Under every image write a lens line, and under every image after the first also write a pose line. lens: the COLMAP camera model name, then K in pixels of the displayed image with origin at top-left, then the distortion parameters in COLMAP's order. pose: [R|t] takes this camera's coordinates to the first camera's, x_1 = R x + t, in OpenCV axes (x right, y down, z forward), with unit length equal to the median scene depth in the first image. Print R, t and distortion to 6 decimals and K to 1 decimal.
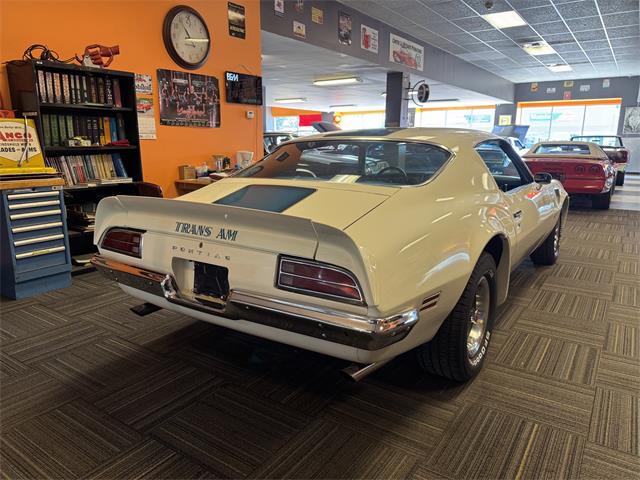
lens RADIAL K [[452.9, 0, 323.1], [0, 452.9, 242.5], [0, 0, 1]] dist [0.025349, -0.032297]
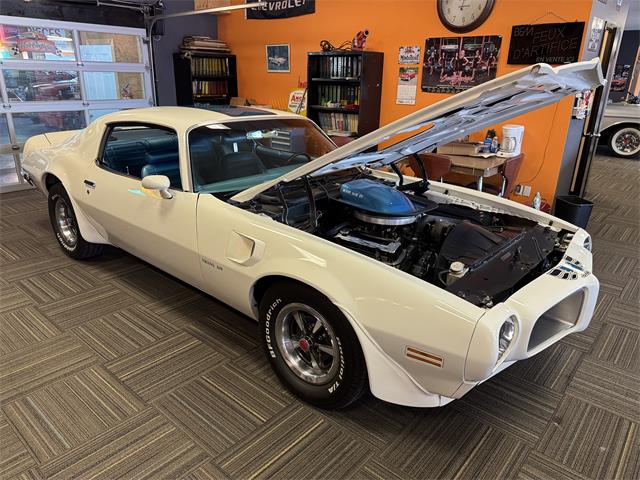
lens RADIAL K [[452.9, 0, 317.4], [0, 452.9, 244.4], [0, 0, 1]] dist [0.025349, -0.032297]
pose [[-0.120301, 0.342045, -0.931951, 0.931443], [-0.234198, 0.902494, 0.361465, -0.299946], [0.964717, 0.261746, -0.028465, 1.005731]]
